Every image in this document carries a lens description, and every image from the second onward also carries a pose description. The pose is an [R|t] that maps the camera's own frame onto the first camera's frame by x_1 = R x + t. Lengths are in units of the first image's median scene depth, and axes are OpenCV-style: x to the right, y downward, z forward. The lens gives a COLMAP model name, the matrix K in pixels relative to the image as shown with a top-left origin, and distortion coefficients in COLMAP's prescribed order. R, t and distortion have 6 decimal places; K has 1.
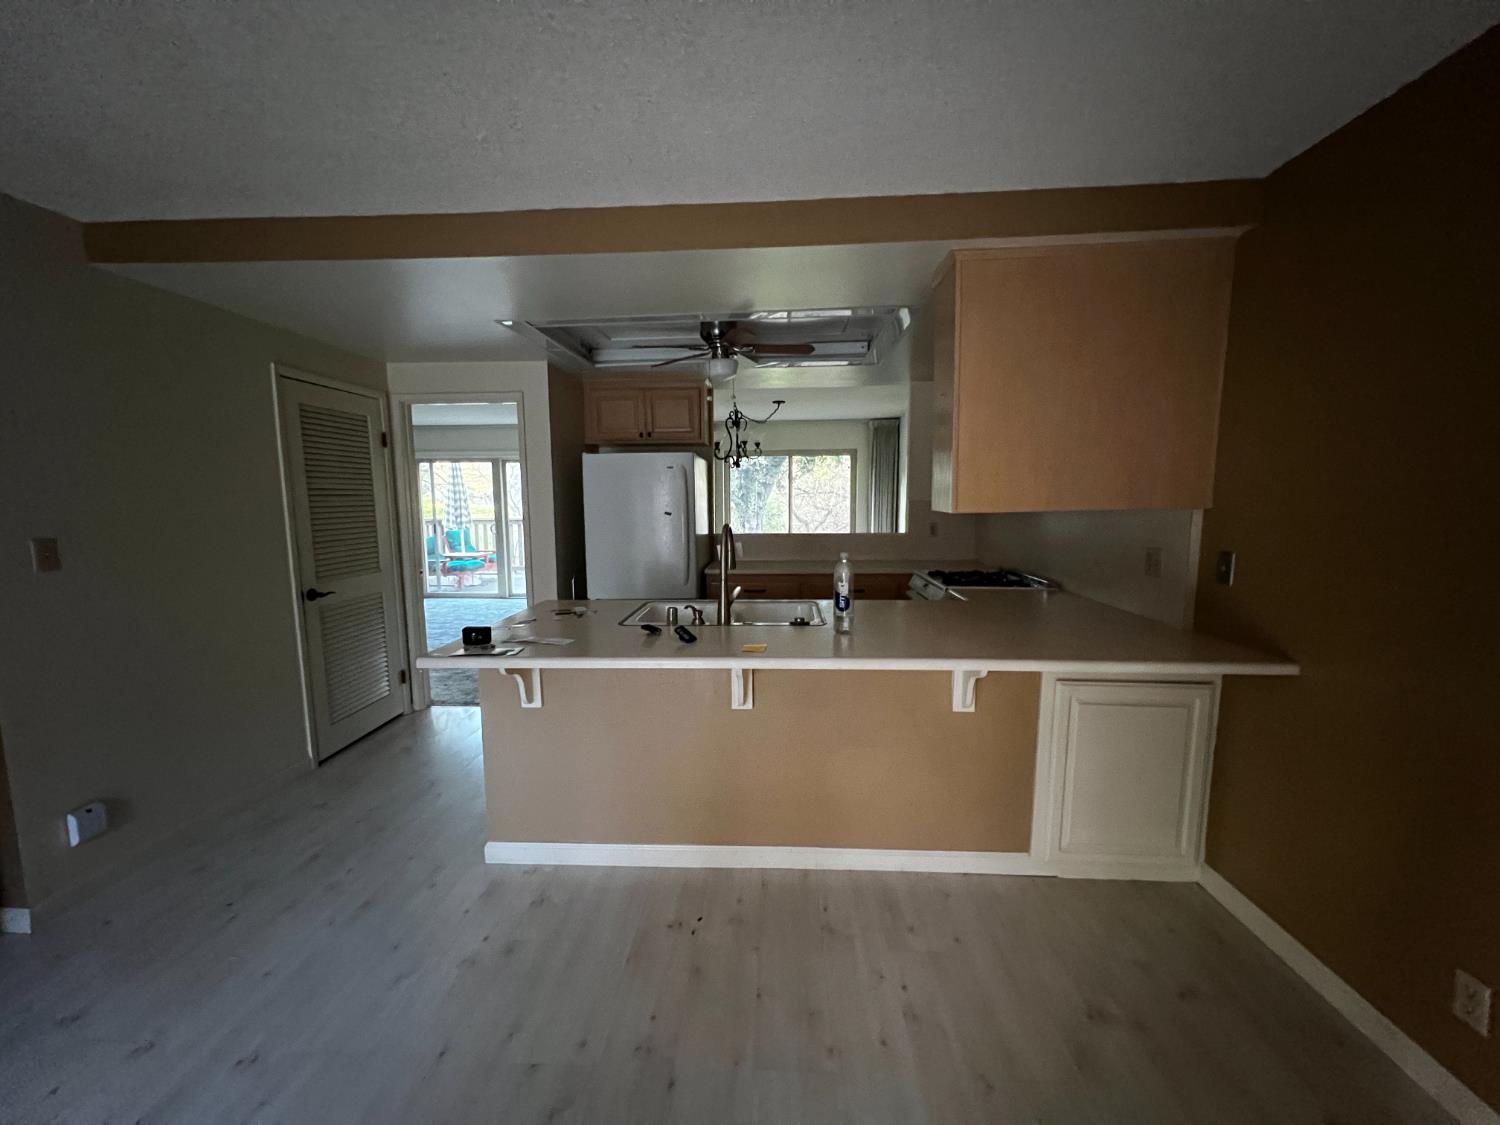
lens RADIAL K [[603.5, 0, 750.8], [0, 603.5, 567.1], [0, 0, 1]] dist [-0.001712, -0.000331]
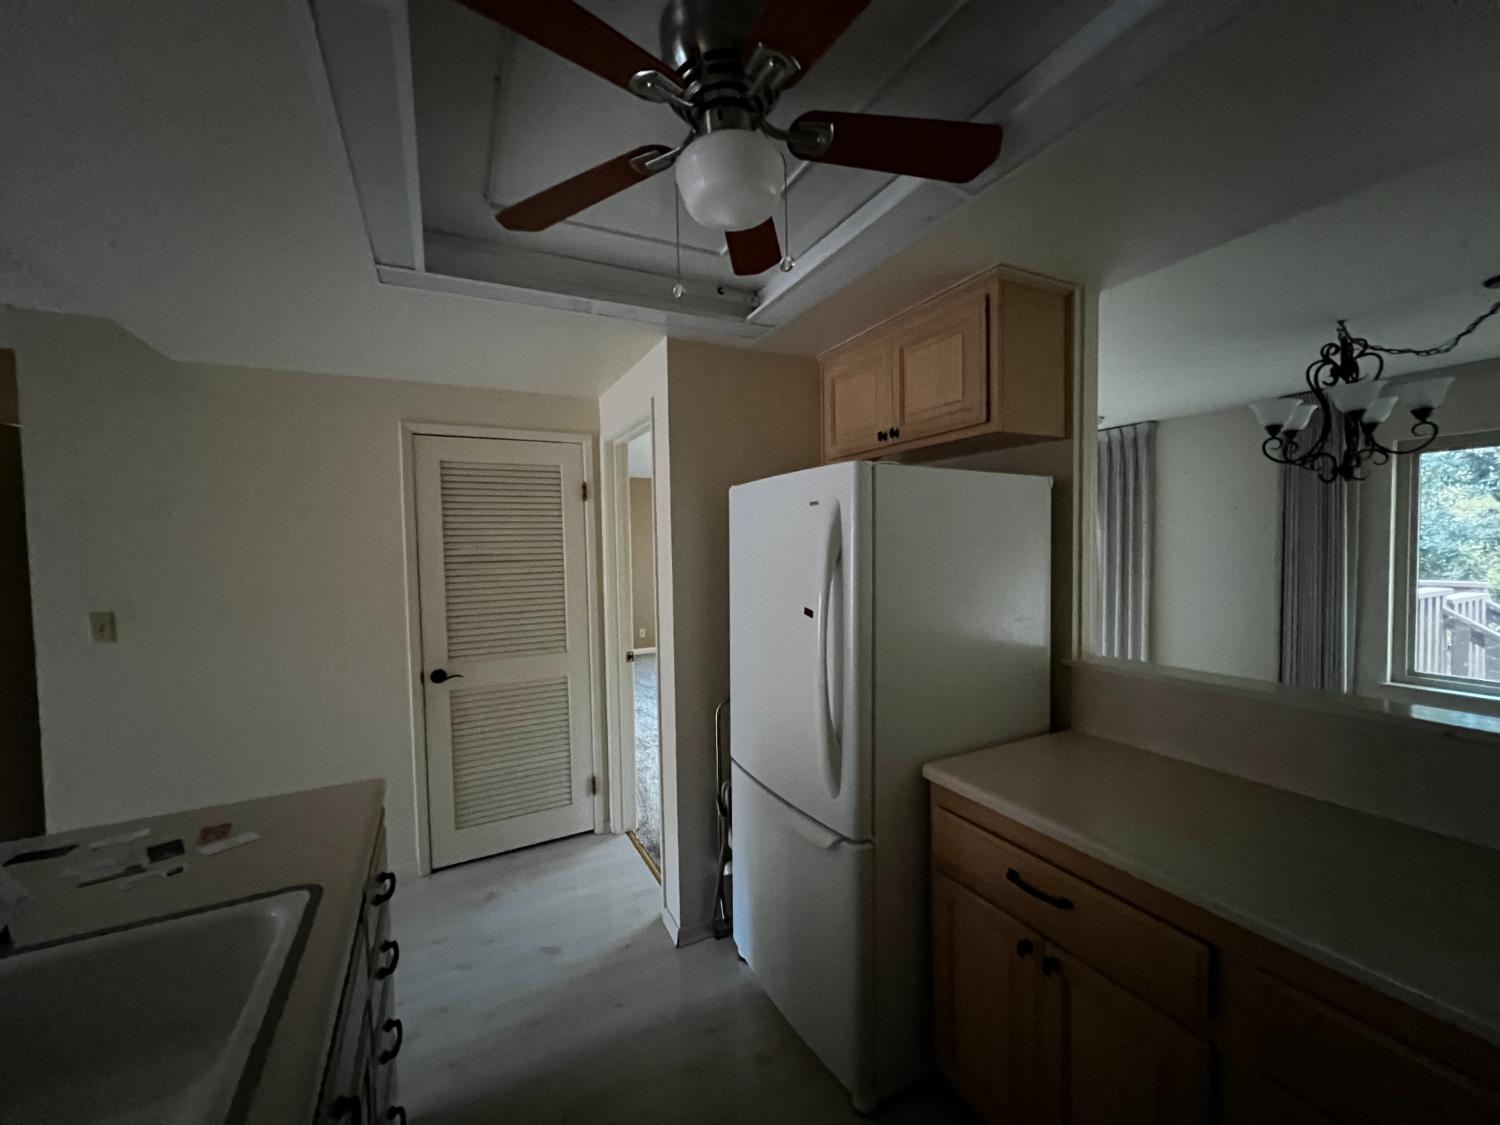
lens RADIAL K [[600.4, 0, 750.0], [0, 600.4, 566.0], [0, 0, 1]] dist [-0.000043, -0.000590]
pose [[0.508042, 0.030415, -0.860795, 0.256283], [-0.082659, 0.996485, -0.013576, -0.144233], [0.857357, 0.078050, 0.508771, 0.962938]]
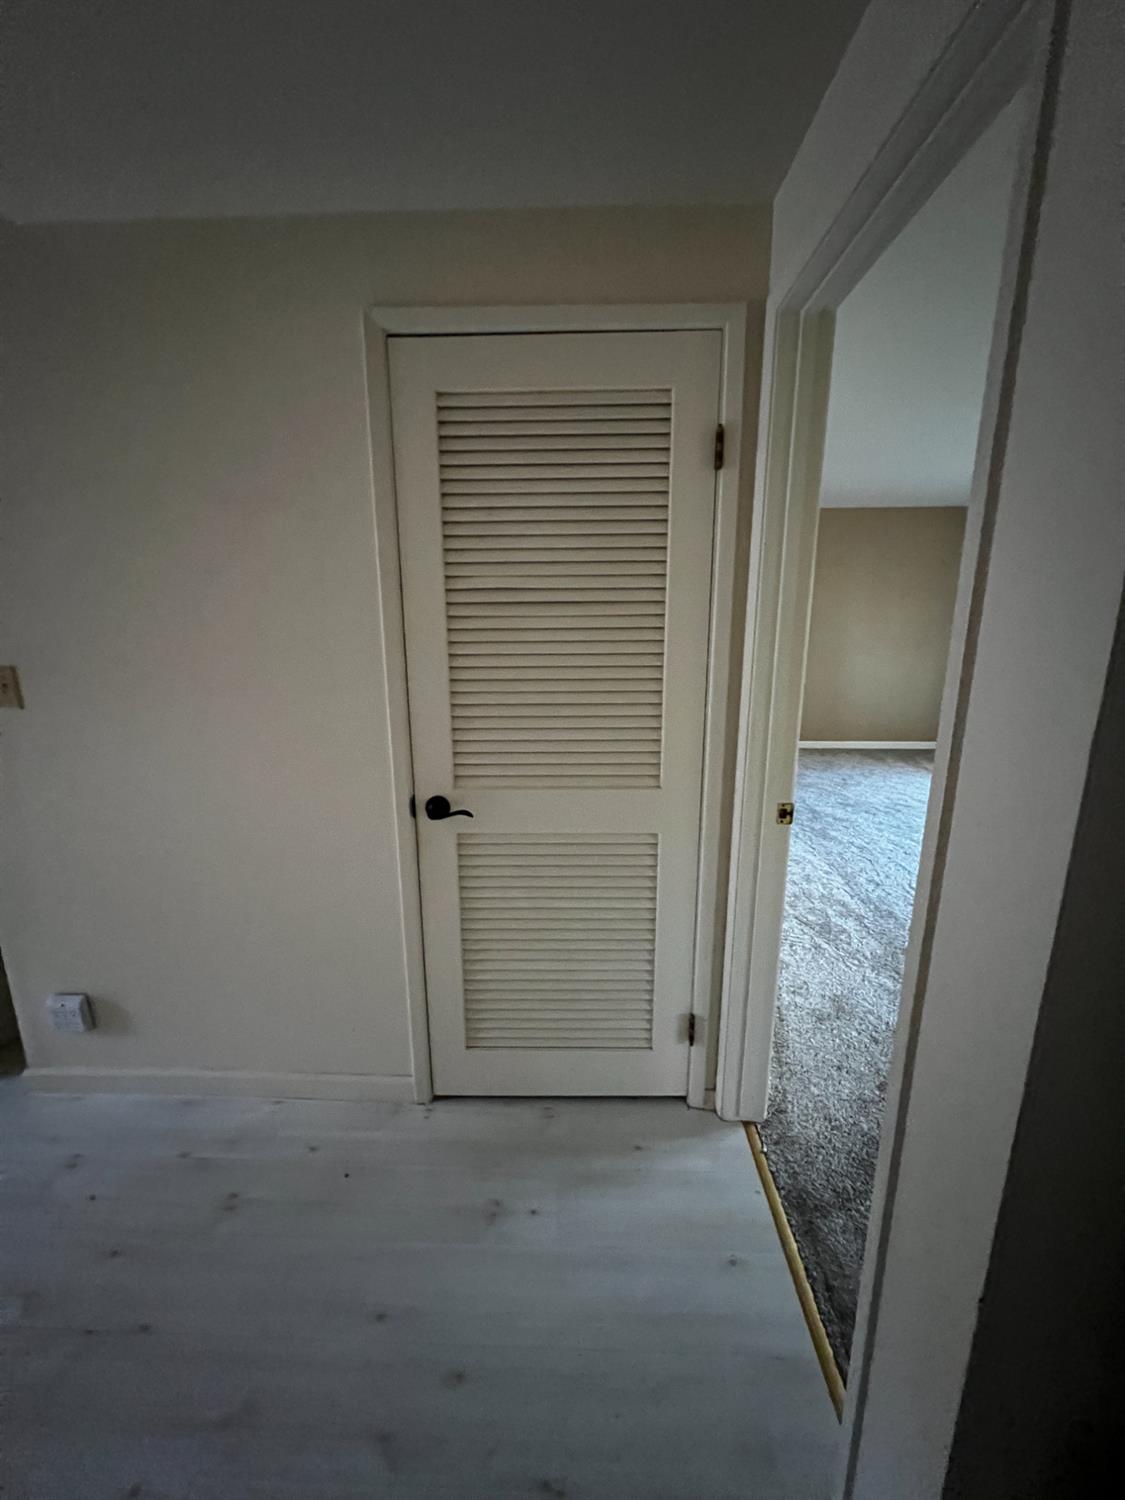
lens RADIAL K [[601.2, 0, 564.9], [0, 601.2, 751.4], [0, 0, 1]] dist [-0.000633, -0.000046]
pose [[0.026559, 0.224766, -0.974051, -0.258544], [-0.112314, 0.968896, 0.220514, -0.125329], [0.993318, 0.103543, 0.050978, 1.110063]]
